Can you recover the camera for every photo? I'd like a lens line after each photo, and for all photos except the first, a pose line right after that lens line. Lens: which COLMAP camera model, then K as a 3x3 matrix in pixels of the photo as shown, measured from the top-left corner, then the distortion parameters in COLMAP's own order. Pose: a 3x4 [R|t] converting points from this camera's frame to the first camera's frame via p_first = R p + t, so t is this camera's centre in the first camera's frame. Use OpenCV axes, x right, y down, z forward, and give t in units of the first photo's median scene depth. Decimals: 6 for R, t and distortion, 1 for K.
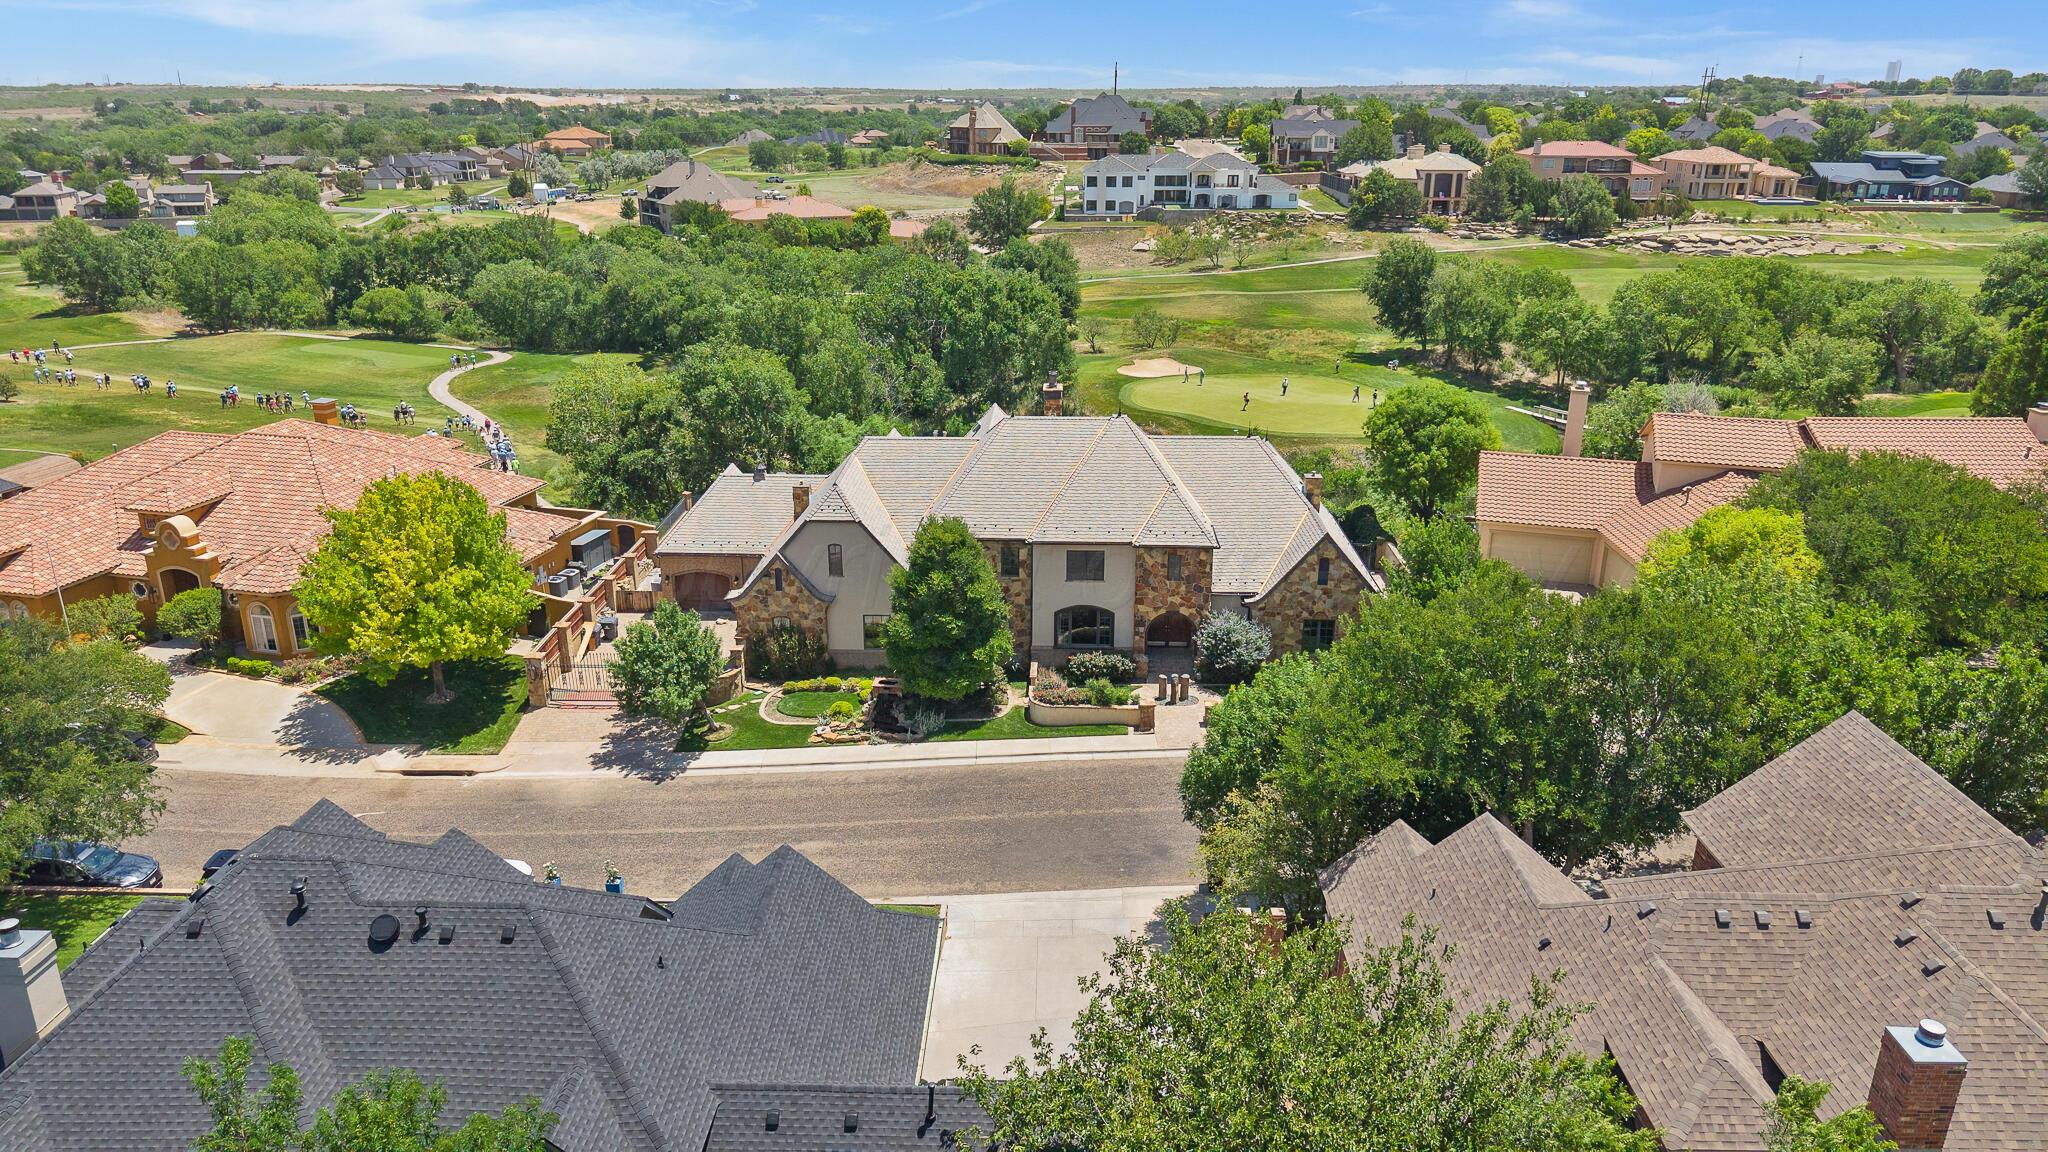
lens RADIAL K [[1394.3, 0, 1024.1], [0, 1394.3, 568.7], [0, 0, 1]] dist [0.006672, -0.009744]
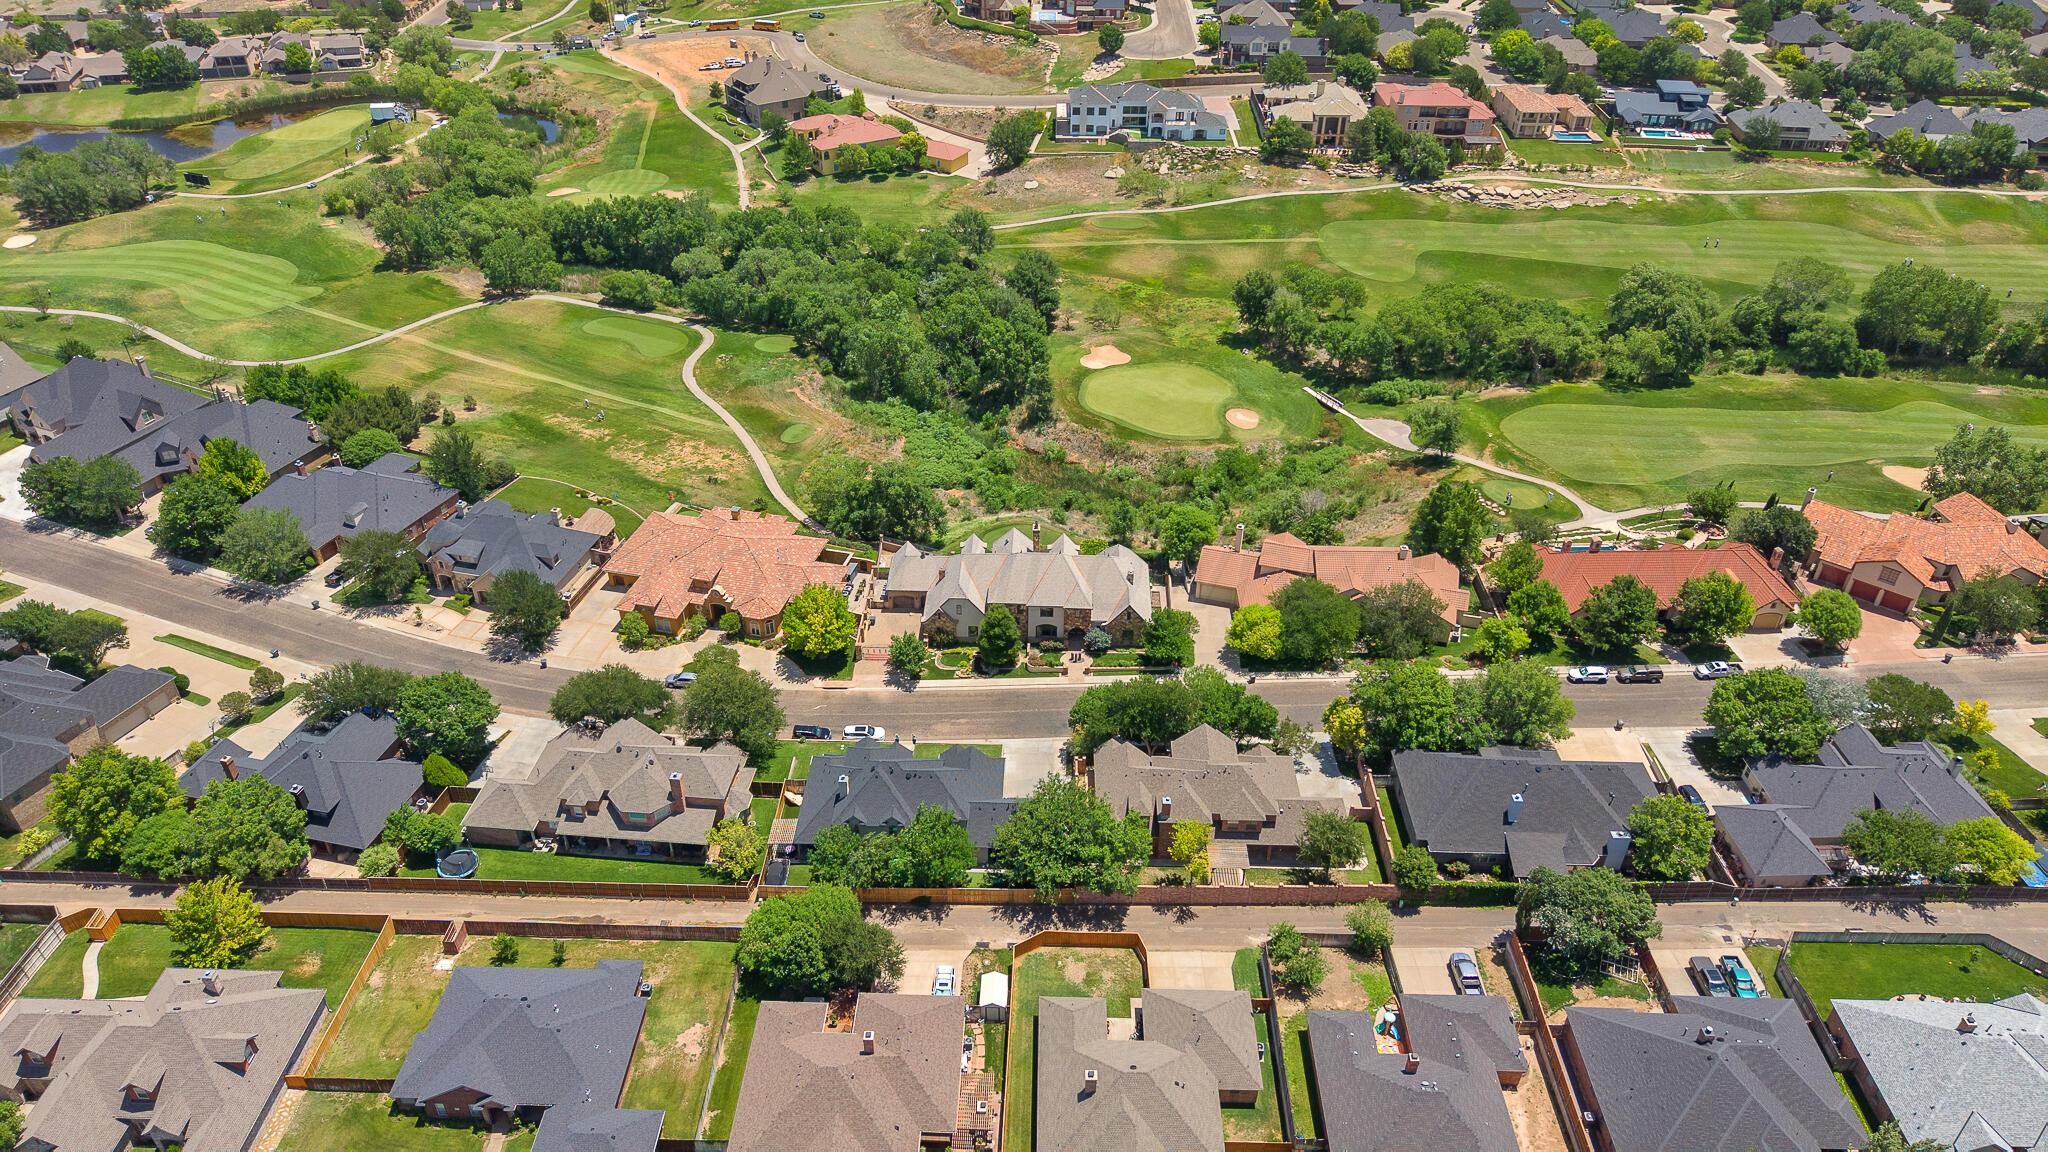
lens RADIAL K [[1394.3, 0, 1019.6], [0, 1394.3, 584.9], [0, 0, 1]] dist [0.006672, -0.009744]
pose [[0.999991, 0.003377, -0.002534, -0.004629], [-0.002559, 0.962182, 0.272397, -0.783920], [0.003358, -0.272388, 0.962182, -1.629403]]
